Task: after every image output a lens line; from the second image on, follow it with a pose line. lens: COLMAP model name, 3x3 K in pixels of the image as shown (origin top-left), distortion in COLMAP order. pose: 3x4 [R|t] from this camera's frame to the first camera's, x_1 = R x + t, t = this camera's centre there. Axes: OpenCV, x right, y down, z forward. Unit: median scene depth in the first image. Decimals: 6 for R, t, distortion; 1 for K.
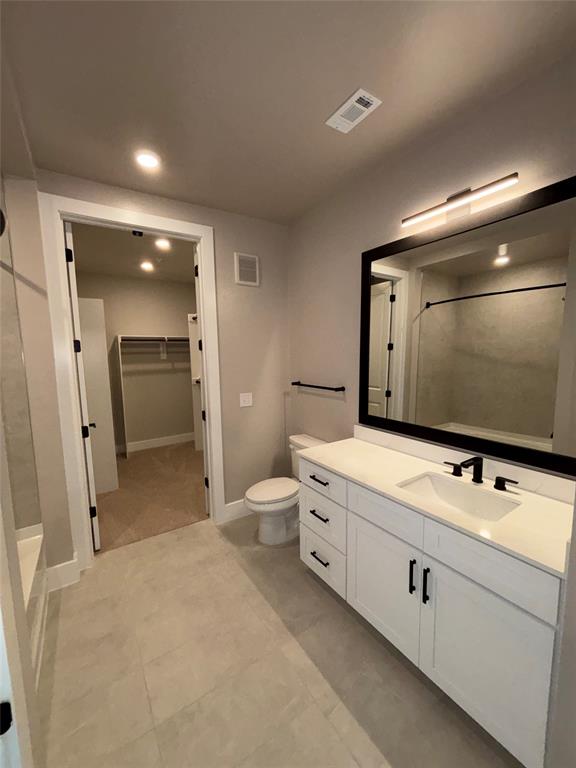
lens RADIAL K [[307.8, 0, 289.4], [0, 307.8, 384.1], [0, 0, 1]] dist [0.009261, -0.000462]
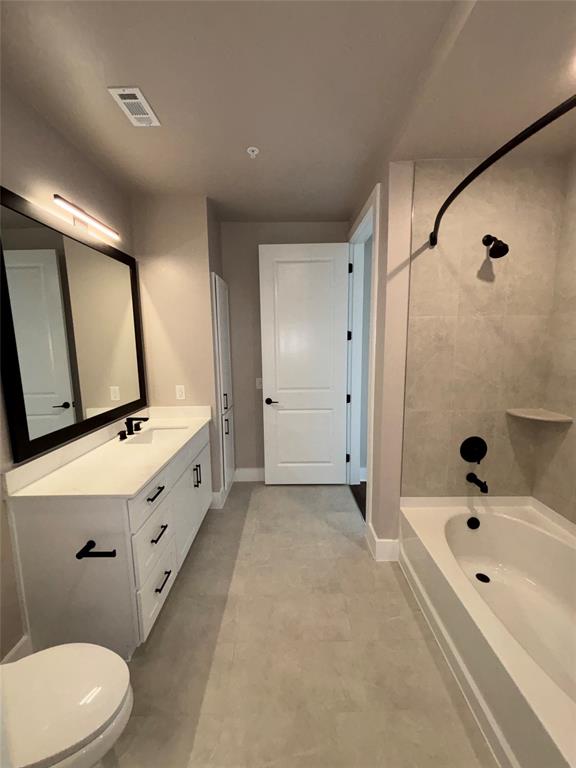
lens RADIAL K [[307.8, 0, 288.8], [0, 307.8, 381.7], [0, 0, 1]] dist [0.009261, -0.000462]
pose [[-0.823356, -0.055798, 0.564776, -0.756155], [0.089247, 0.970043, 0.225947, -0.171367], [-0.560464, 0.236439, -0.793711, 1.575168]]
